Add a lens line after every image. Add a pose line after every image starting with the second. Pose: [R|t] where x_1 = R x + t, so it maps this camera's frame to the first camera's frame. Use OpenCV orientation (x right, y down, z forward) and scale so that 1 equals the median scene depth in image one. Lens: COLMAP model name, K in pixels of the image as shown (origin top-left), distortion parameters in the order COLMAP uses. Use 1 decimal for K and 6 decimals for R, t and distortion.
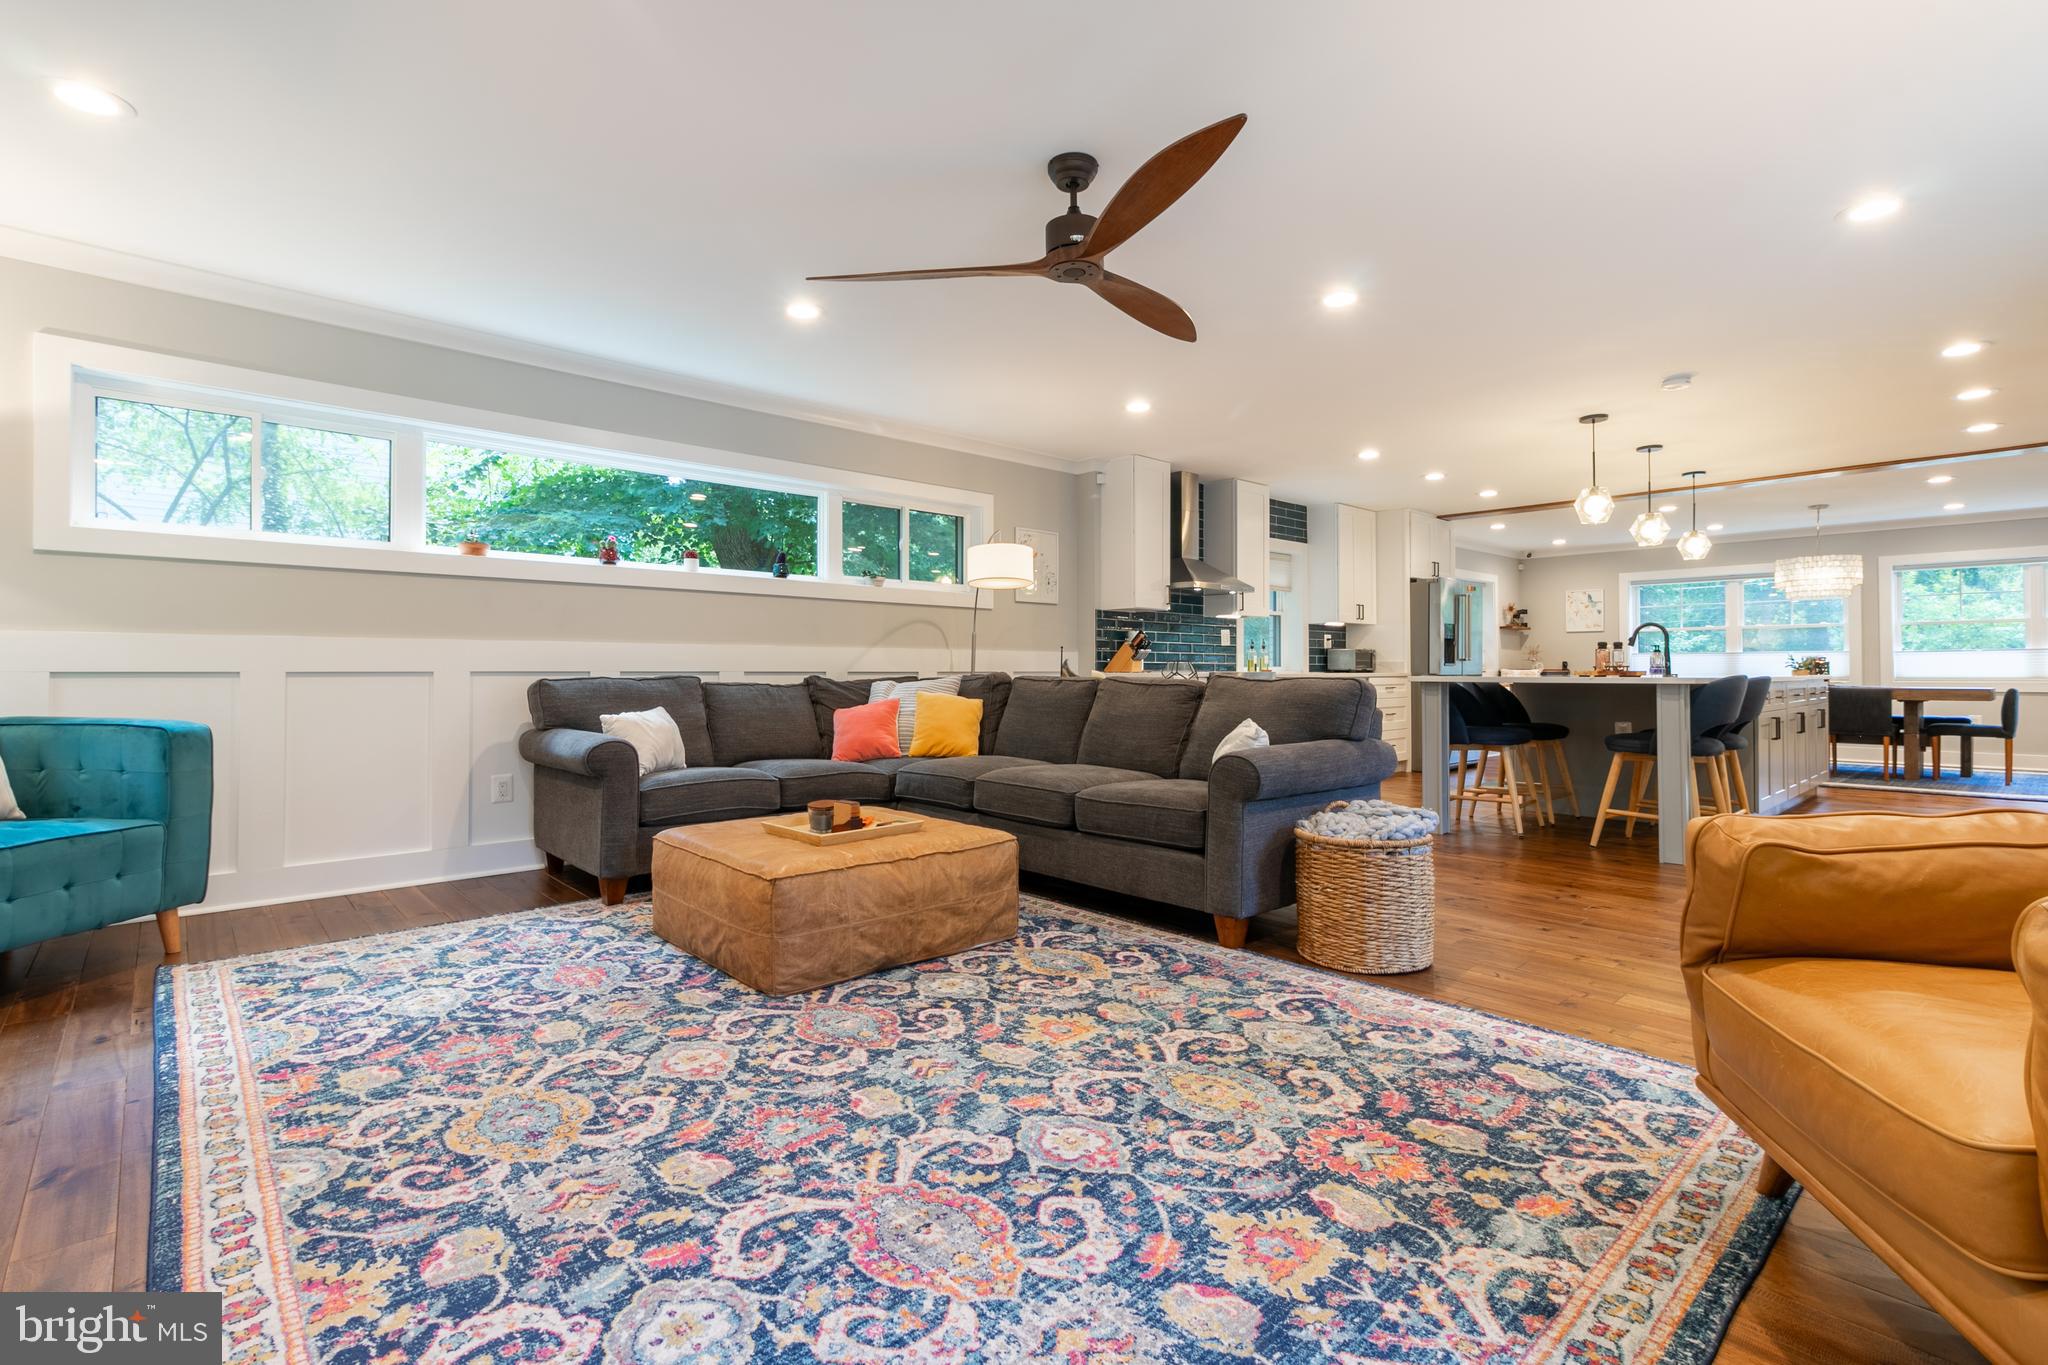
lens RADIAL K [[940.8, 0, 1013.5], [0, 940.8, 662.4], [0, 0, 1]] dist [0.005882, -0.000556]
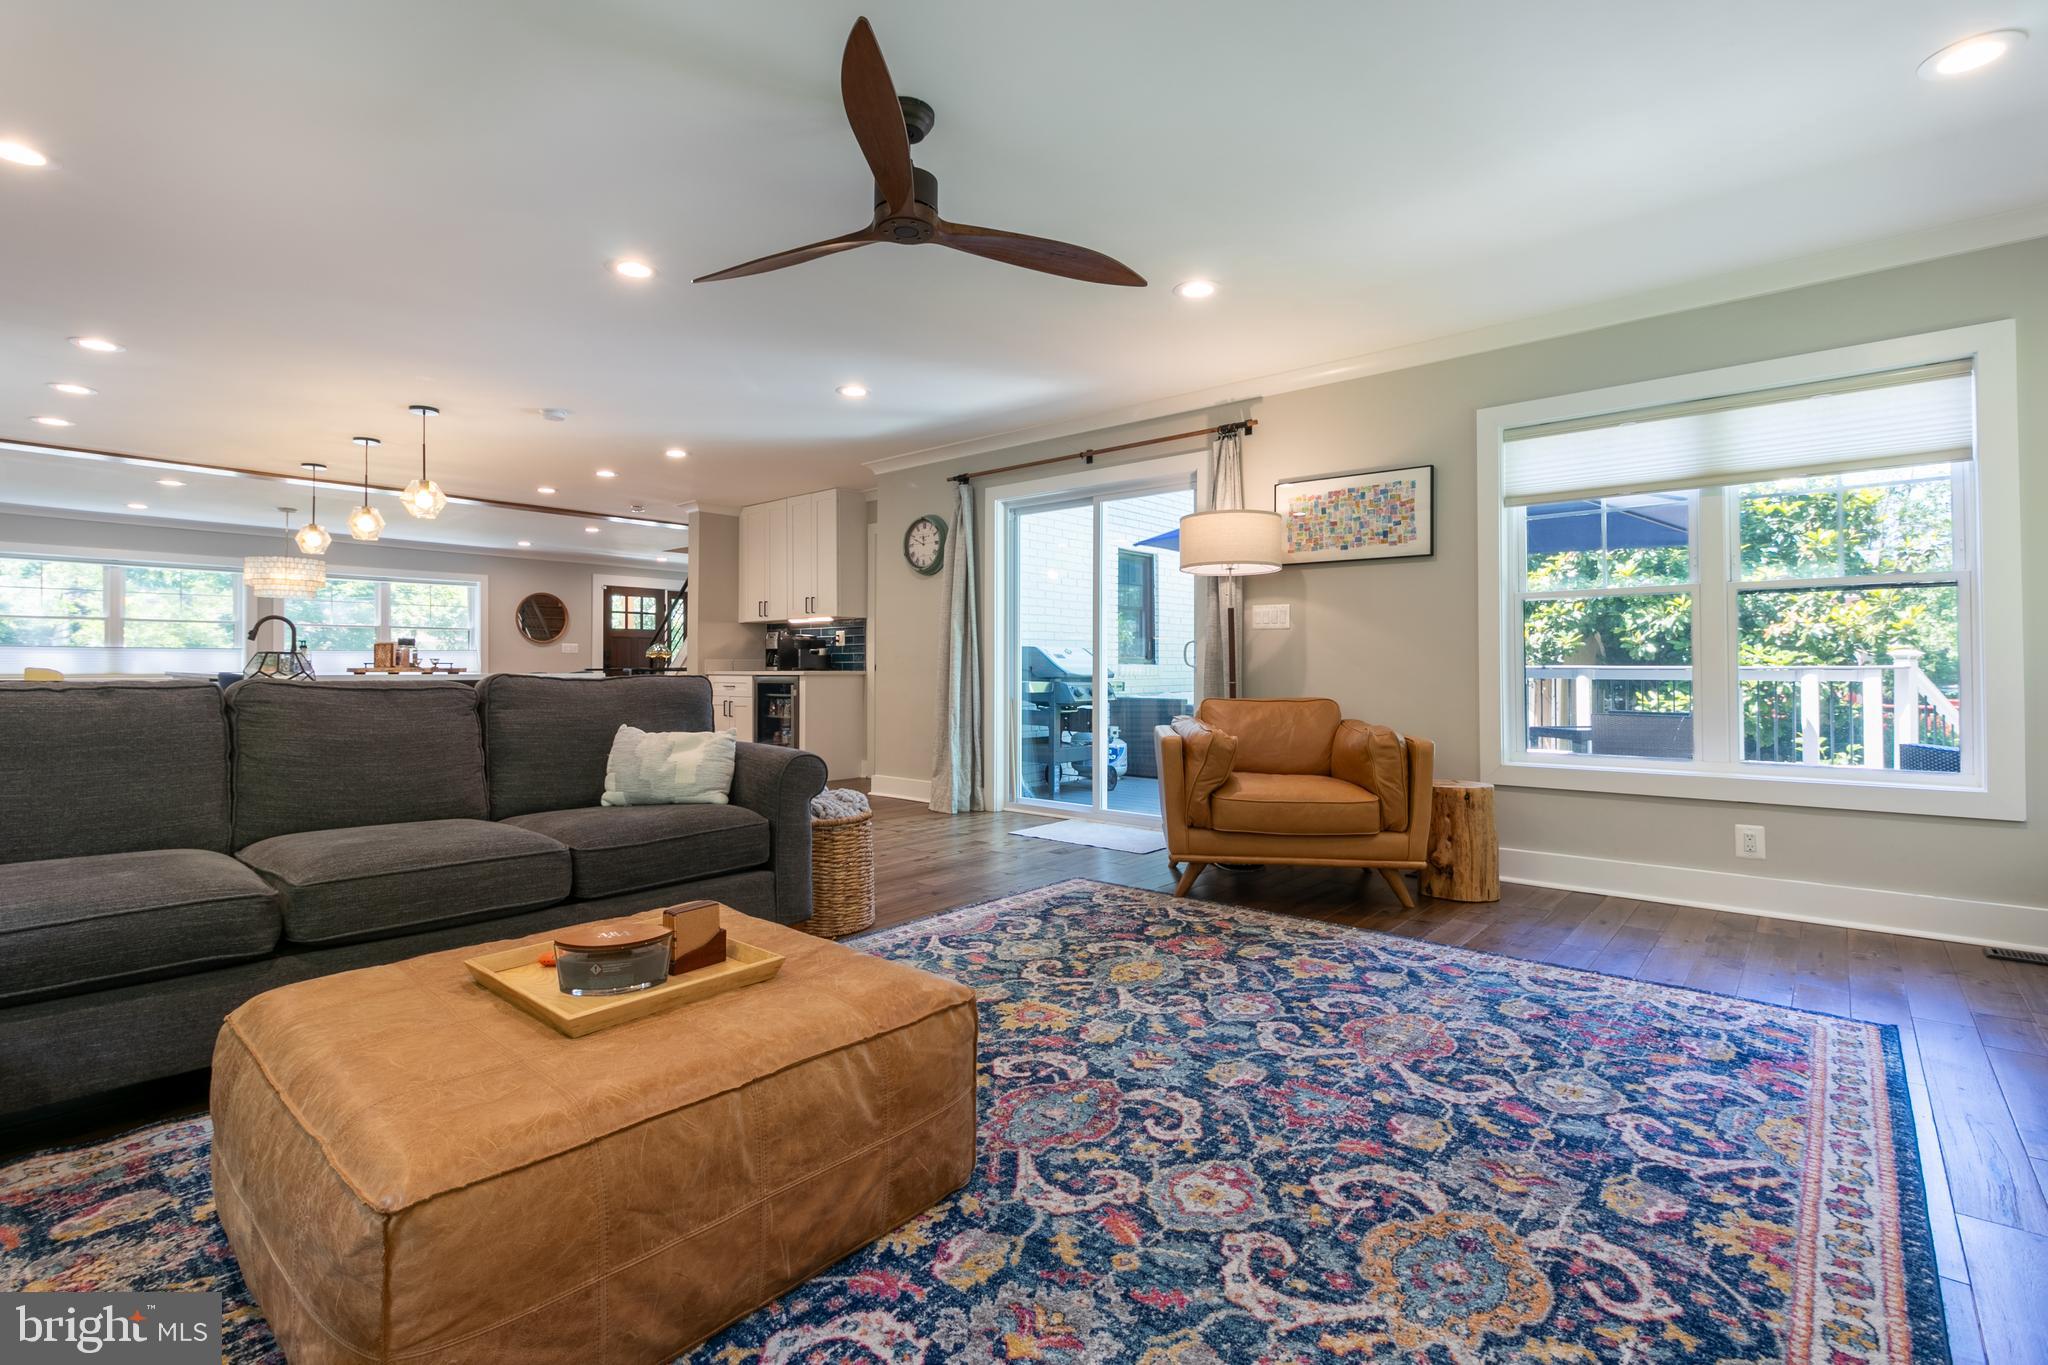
lens RADIAL K [[940.8, 0, 1020.9], [0, 940.8, 667.0], [0, 0, 1]] dist [0.005882, -0.000556]
pose [[-0.121431, 0.000262, 0.992600, -1.333335], [-0.010470, 0.999944, -0.001545, 0.011938], [-0.992545, -0.010580, -0.121421, 1.563562]]
